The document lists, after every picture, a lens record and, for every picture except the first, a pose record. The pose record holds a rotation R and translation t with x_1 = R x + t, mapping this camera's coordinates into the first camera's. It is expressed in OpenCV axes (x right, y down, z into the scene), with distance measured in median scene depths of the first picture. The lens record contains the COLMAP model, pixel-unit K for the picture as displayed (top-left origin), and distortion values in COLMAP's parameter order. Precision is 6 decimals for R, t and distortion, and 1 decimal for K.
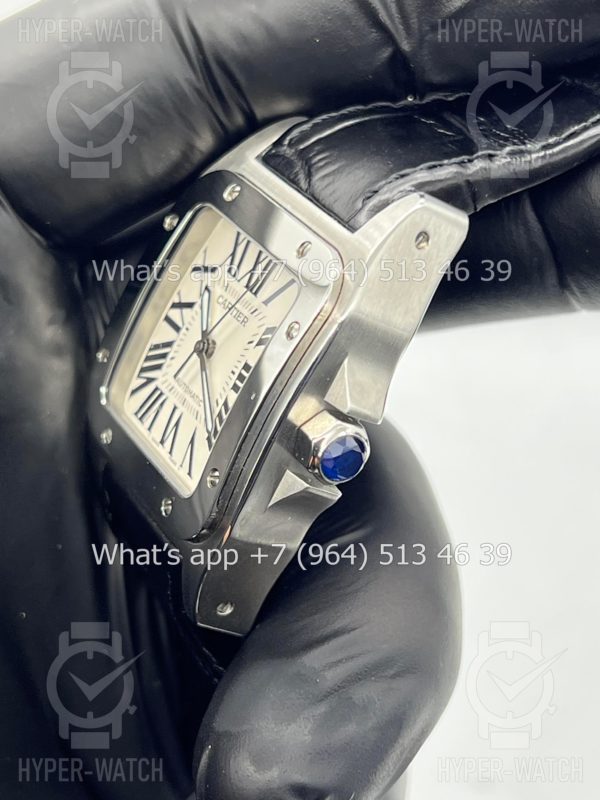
lens RADIAL K [[1874.4, 0, 300.0], [0, 1874.4, 400.0], [0, 0, 1]] dist [0.165239, -0.090874]
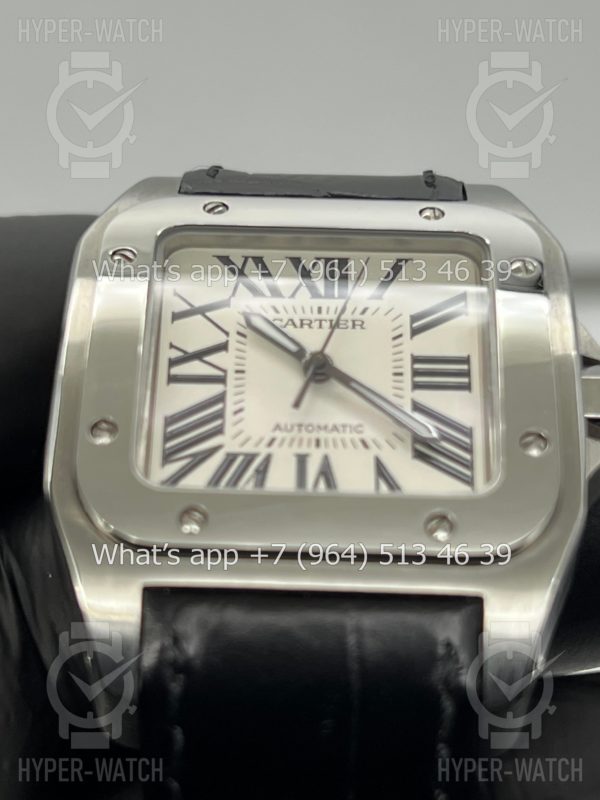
lens RADIAL K [[1874.4, 0, 300.0], [0, 1874.4, 400.0], [0, 0, 1]] dist [0.165239, -0.090874]
pose [[0.438968, 0.050405, 0.897088, -0.684075], [0.385752, 0.891154, -0.238830, 0.149464], [-0.811482, 0.450892, 0.371744, 0.722698]]
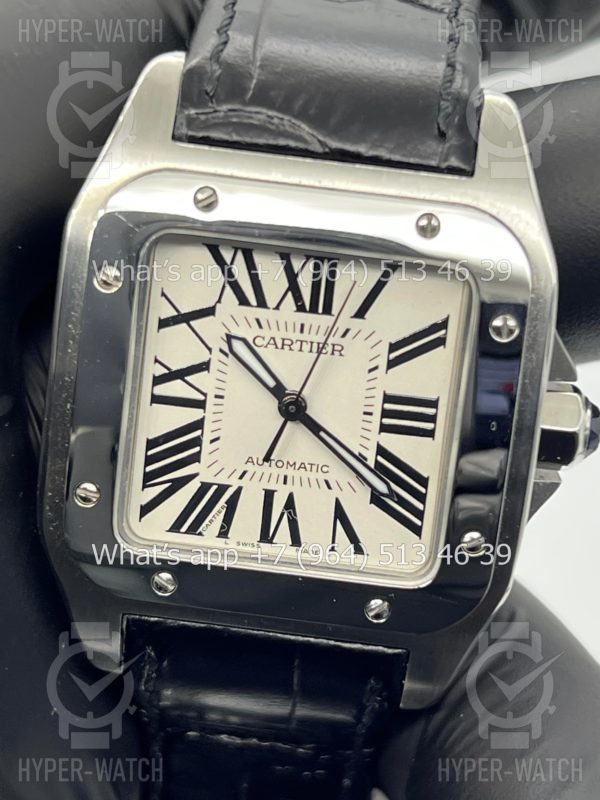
lens RADIAL K [[1874.4, 0, 300.0], [0, 1874.4, 400.0], [0, 0, 1]] dist [0.165239, -0.090874]
pose [[0.506656, -0.548921, 0.664820, -0.541261], [0.314404, 0.835654, 0.450369, -0.363315], [-0.802777, -0.019160, 0.595972, 0.527884]]
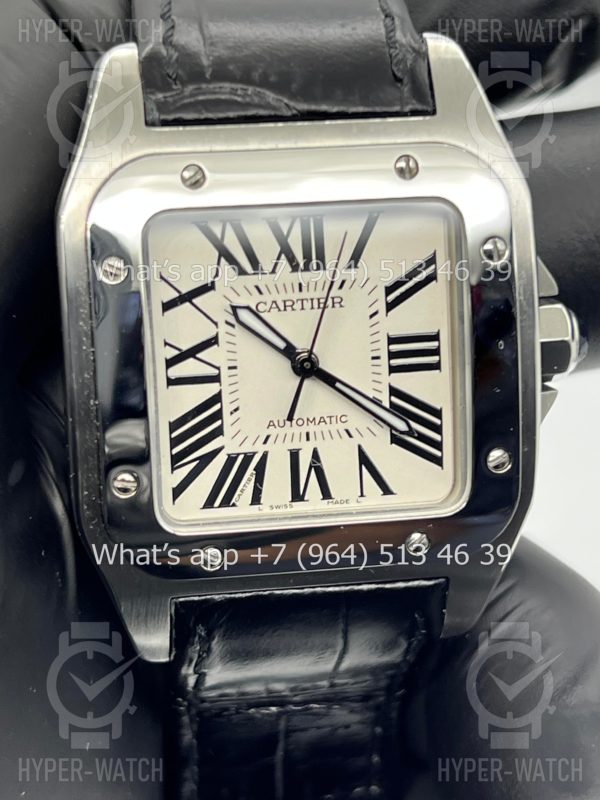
lens RADIAL K [[1874.4, 0, 300.0], [0, 1874.4, 400.0], [0, 0, 1]] dist [0.165239, -0.090874]
pose [[0.283077, -0.605798, 0.743557, -0.628338], [0.388172, 0.781299, 0.488768, -0.390432], [-0.877035, 0.150269, 0.456322, 0.628352]]
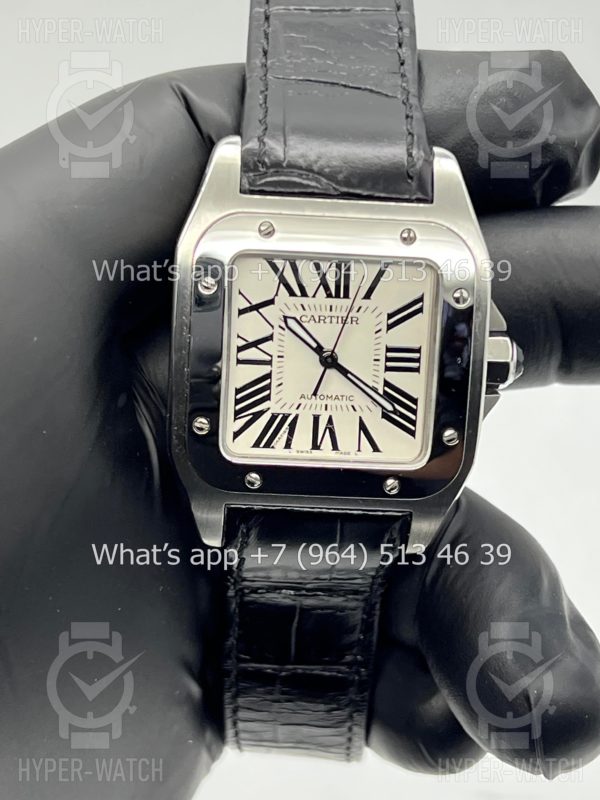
lens RADIAL K [[1874.4, 0, 300.0], [0, 1874.4, 400.0], [0, 0, 1]] dist [0.165239, -0.090874]
pose [[0.401648, -0.575982, 0.711985, -0.893781], [0.339737, 0.815688, 0.468222, -0.553378], [-0.850446, 0.053827, 0.523302, 0.385419]]
